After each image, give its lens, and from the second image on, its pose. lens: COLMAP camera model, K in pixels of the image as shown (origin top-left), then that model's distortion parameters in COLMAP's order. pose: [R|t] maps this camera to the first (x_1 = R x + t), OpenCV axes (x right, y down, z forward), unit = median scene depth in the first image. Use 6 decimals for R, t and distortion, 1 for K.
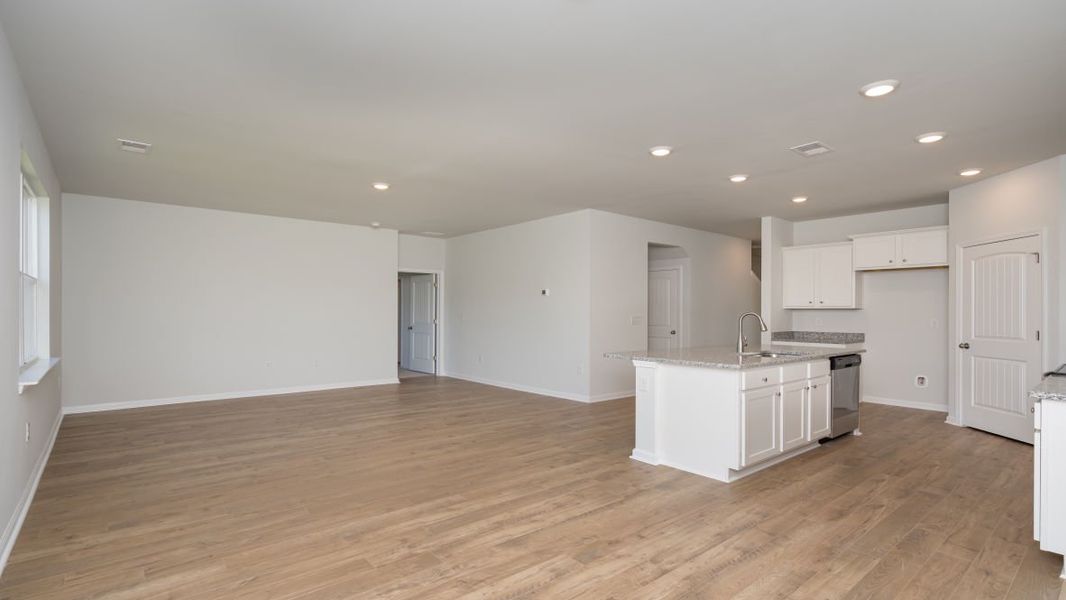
lens RADIAL K [[505.6, 0, 533.6], [0, 505.6, 308.5], [0, 0, 1]] dist [-0.001461, 0.000089]
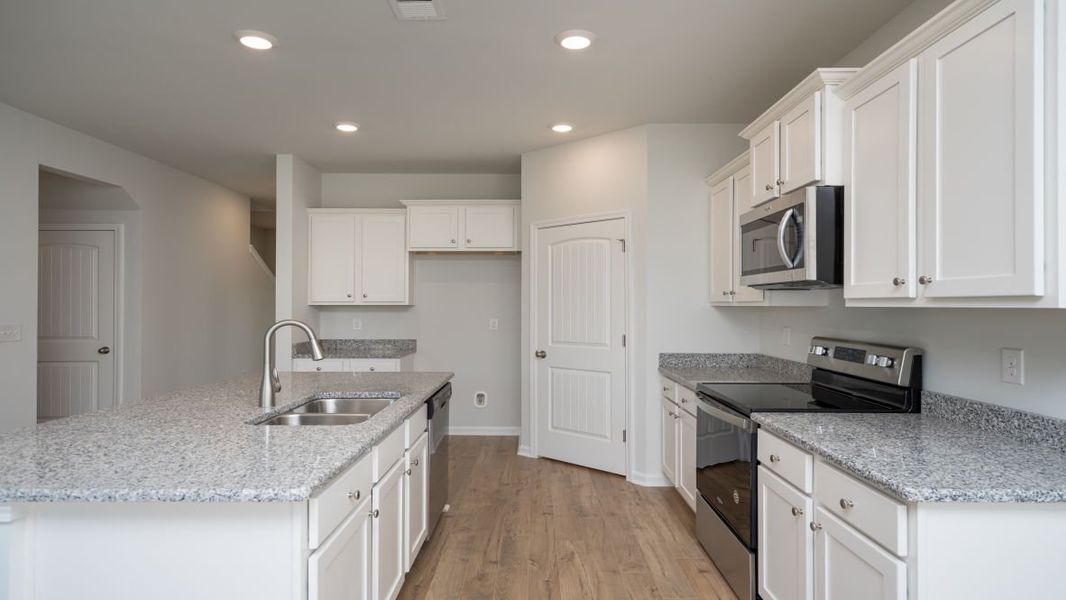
lens RADIAL K [[614.8, 0, 533.0], [0, 614.8, 300.0], [0, 0, 1]] dist [0.005536, 0.000974]
pose [[0.645804, 0.002453, 0.763499, 0.164938], [-0.003421, 0.999994, -0.000320, -0.013356], [-0.763495, -0.002405, 0.645809, 0.544829]]
